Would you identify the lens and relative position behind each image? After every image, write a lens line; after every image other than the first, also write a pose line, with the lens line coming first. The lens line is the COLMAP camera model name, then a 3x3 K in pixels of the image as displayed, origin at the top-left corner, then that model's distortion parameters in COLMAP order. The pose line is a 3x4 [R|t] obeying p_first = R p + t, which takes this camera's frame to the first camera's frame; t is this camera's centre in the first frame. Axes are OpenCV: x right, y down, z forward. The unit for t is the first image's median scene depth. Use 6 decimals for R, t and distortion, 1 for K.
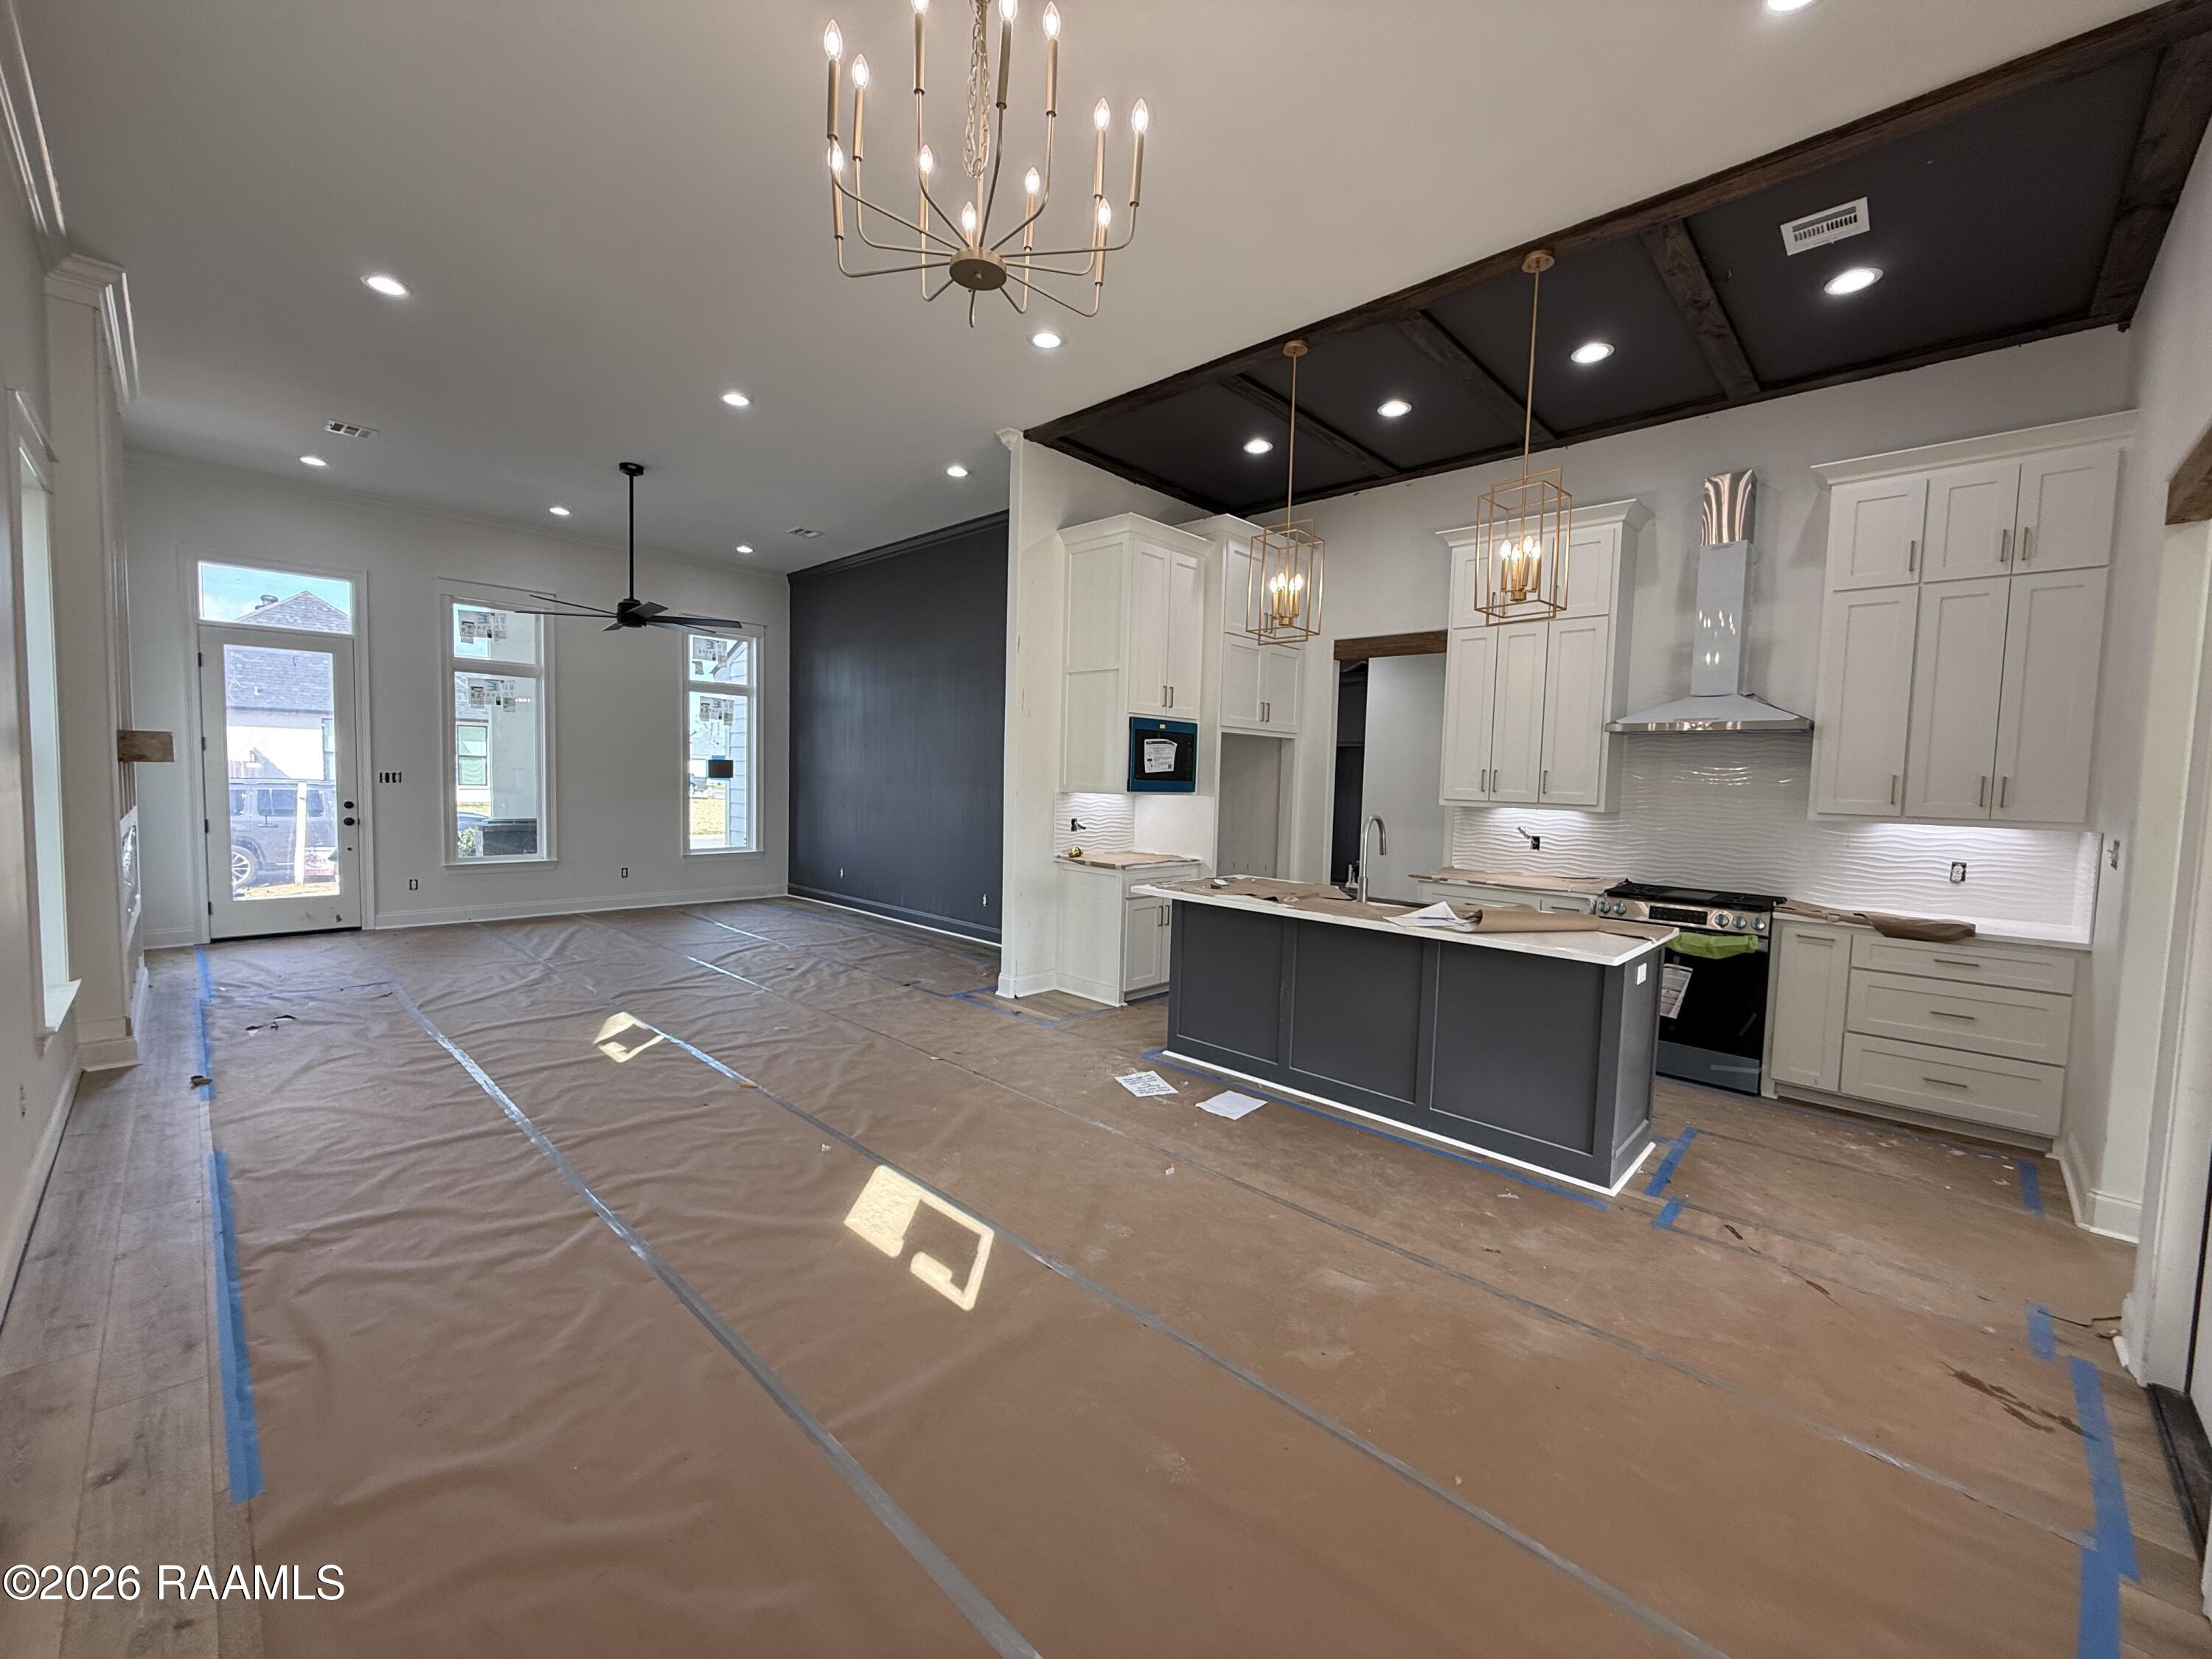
lens RADIAL K [[882.7, 0, 1099.0], [0, 882.7, 826.0], [0, 0, 1]] dist [0.000566, -0.000111]
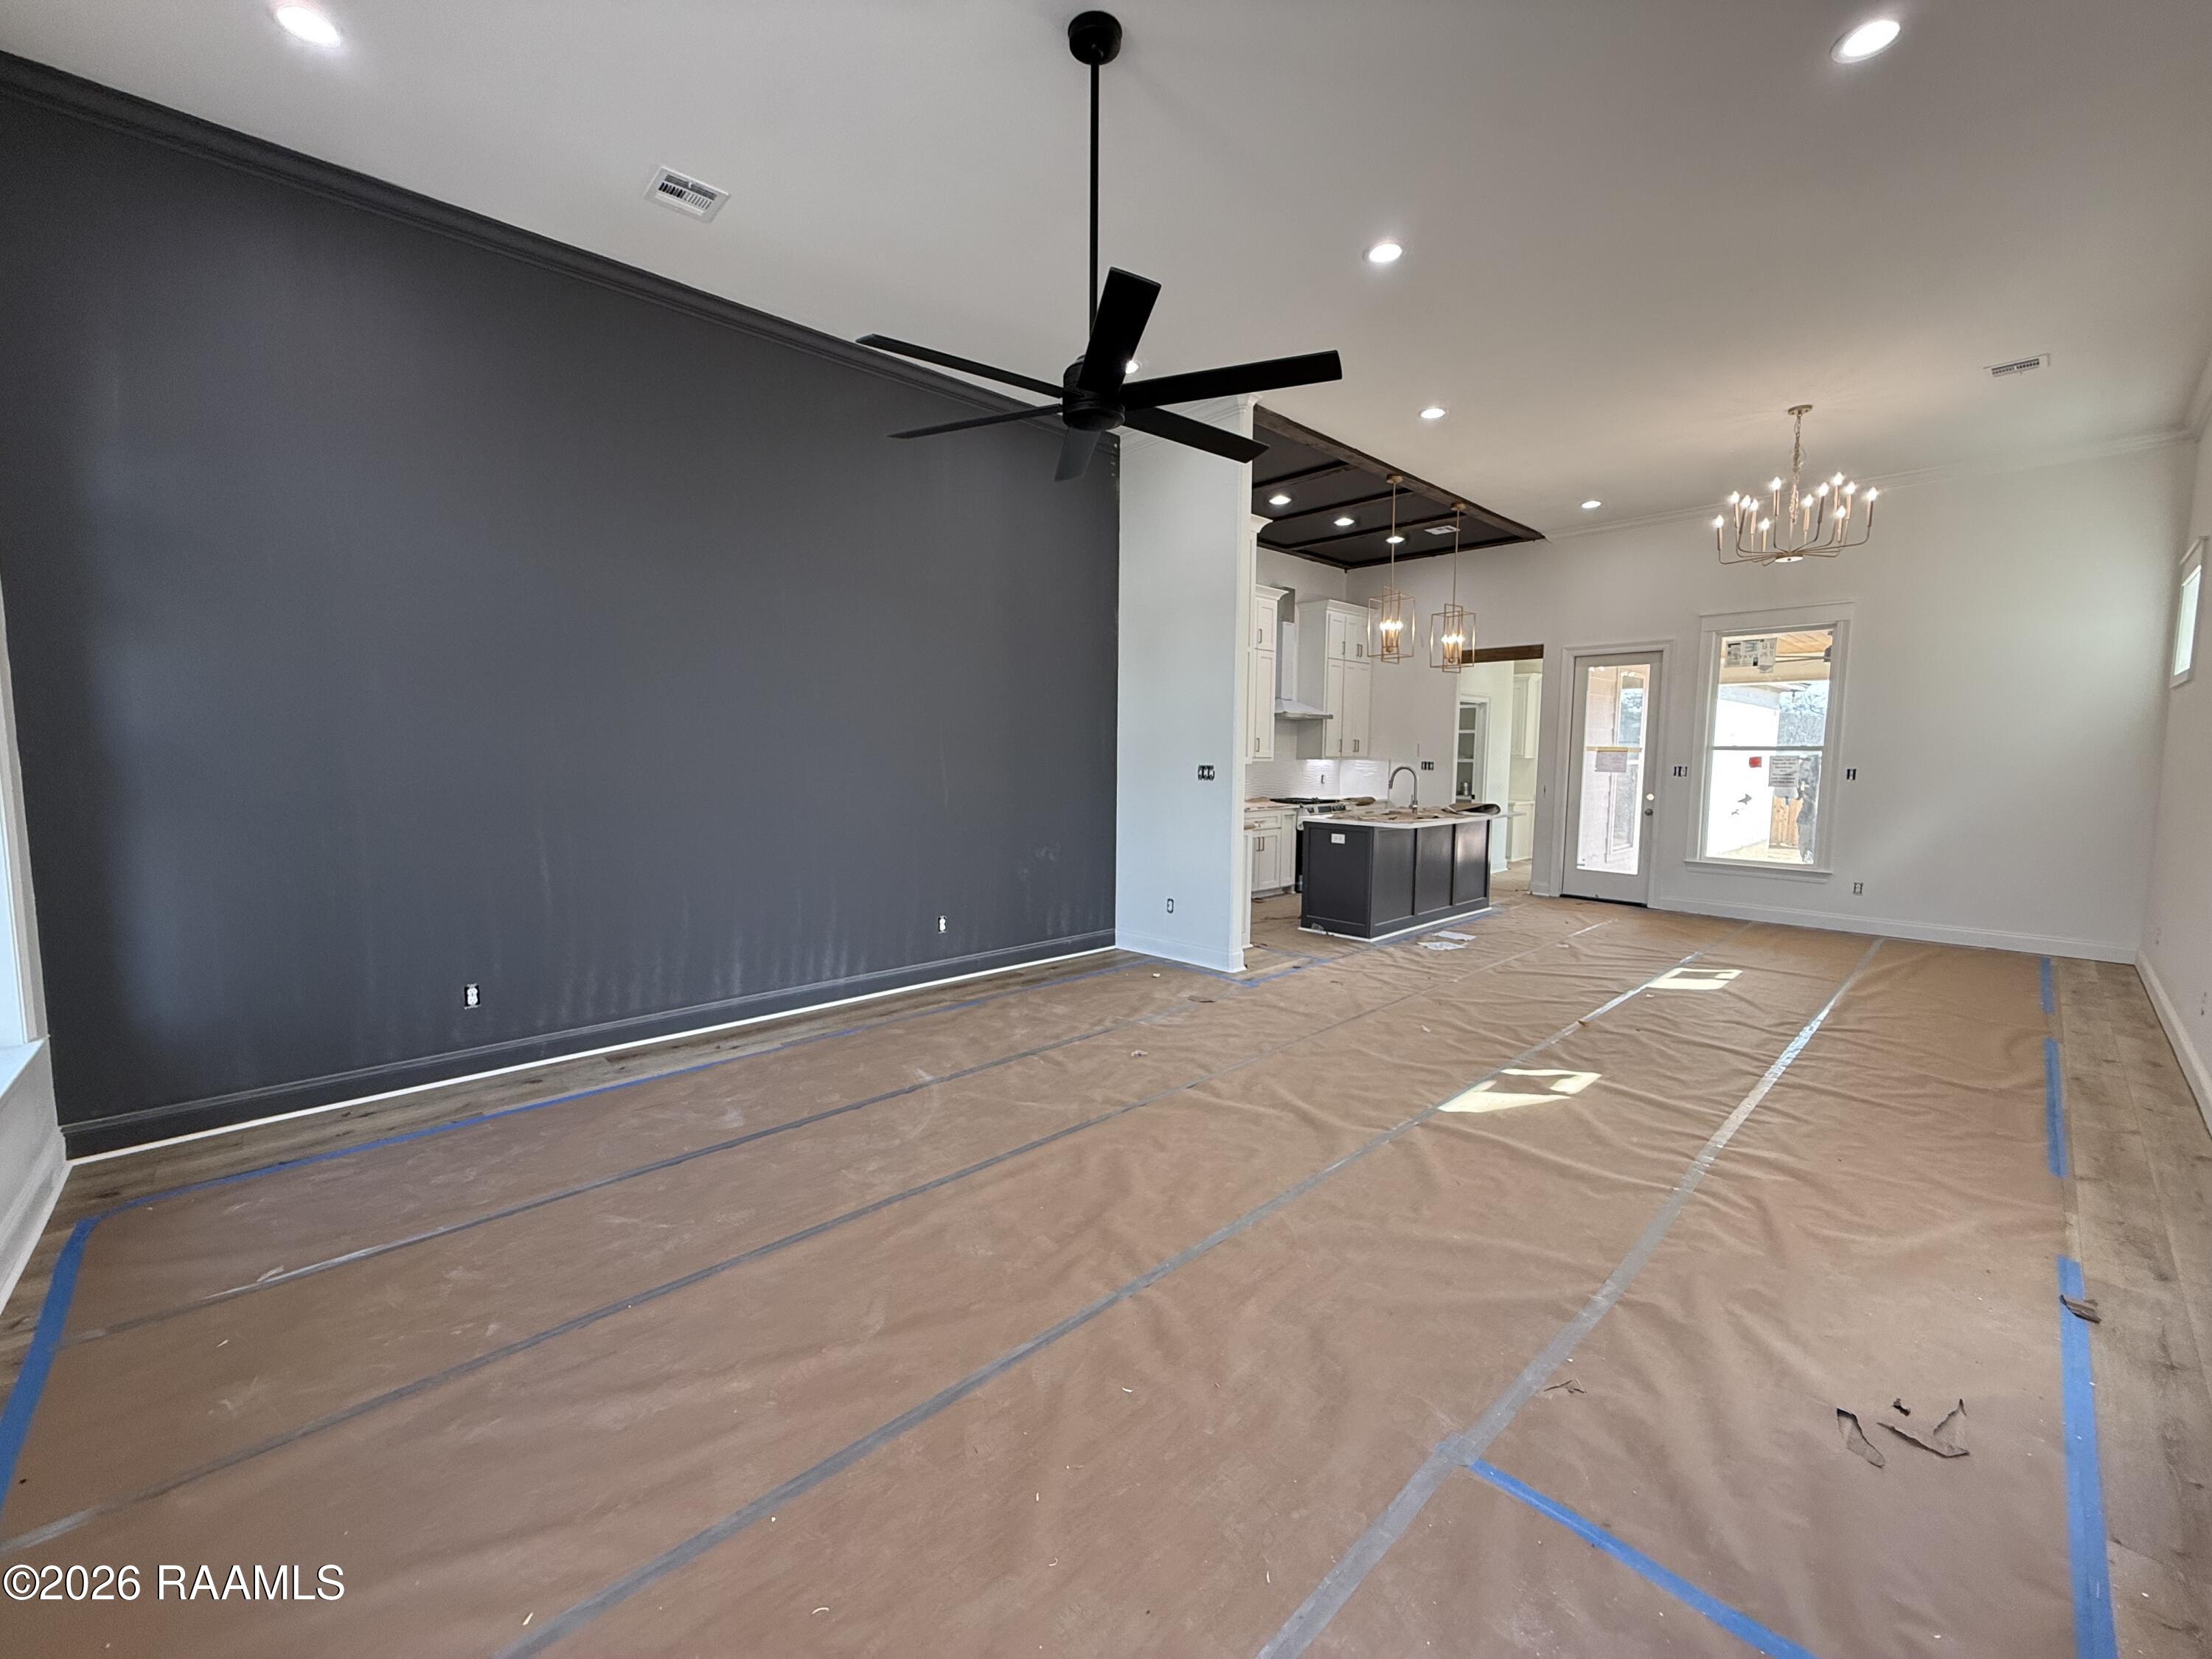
lens RADIAL K [[882.7, 0, 1101.3], [0, 882.7, 831.2], [0, 0, 1]] dist [0.000566, -0.000111]
pose [[0.043553, -0.118947, 0.991945, -1.120812], [0.052806, 0.991773, 0.116608, -0.091593], [-0.997655, 0.047302, 0.049476, 1.132258]]
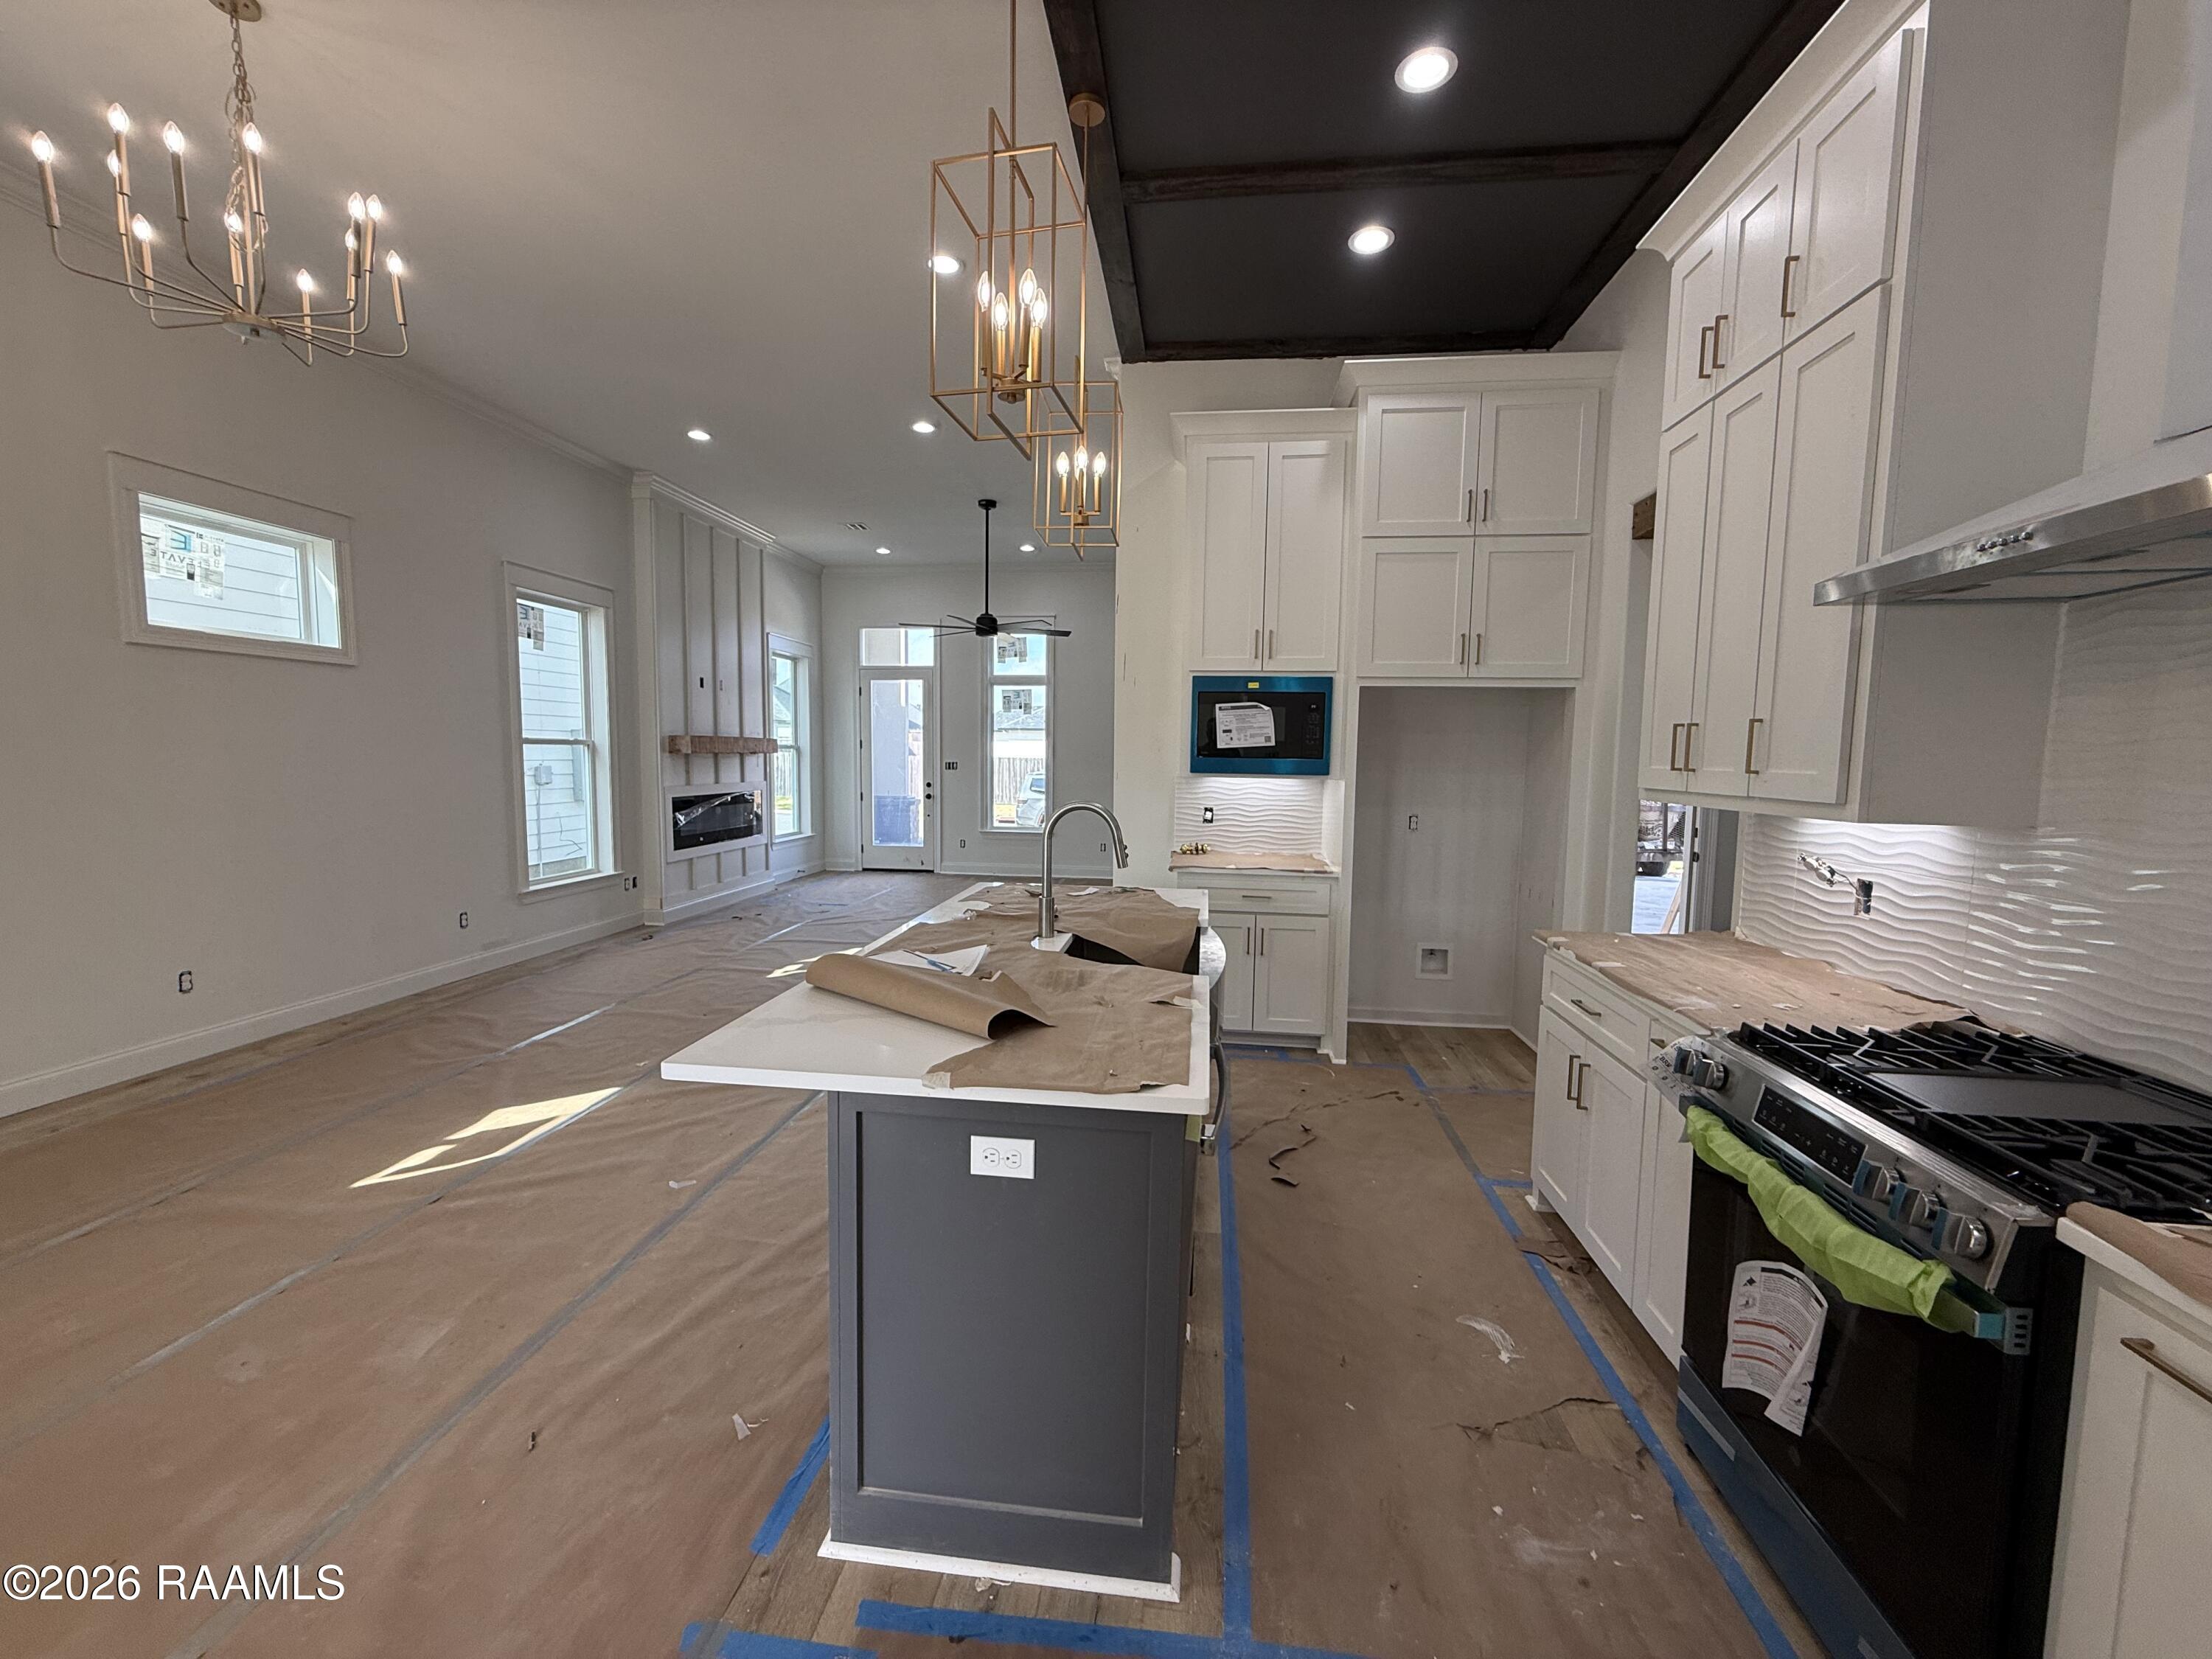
lens RADIAL K [[882.7, 0, 1098.4], [0, 882.7, 826.7], [0, 0, 1]] dist [0.000566, -0.000111]
pose [[0.599695, 0.048358, -0.798766, 0.600793], [-0.044907, 0.998633, 0.026743, -0.008597], [0.798968, 0.019833, 0.601047, 0.462706]]
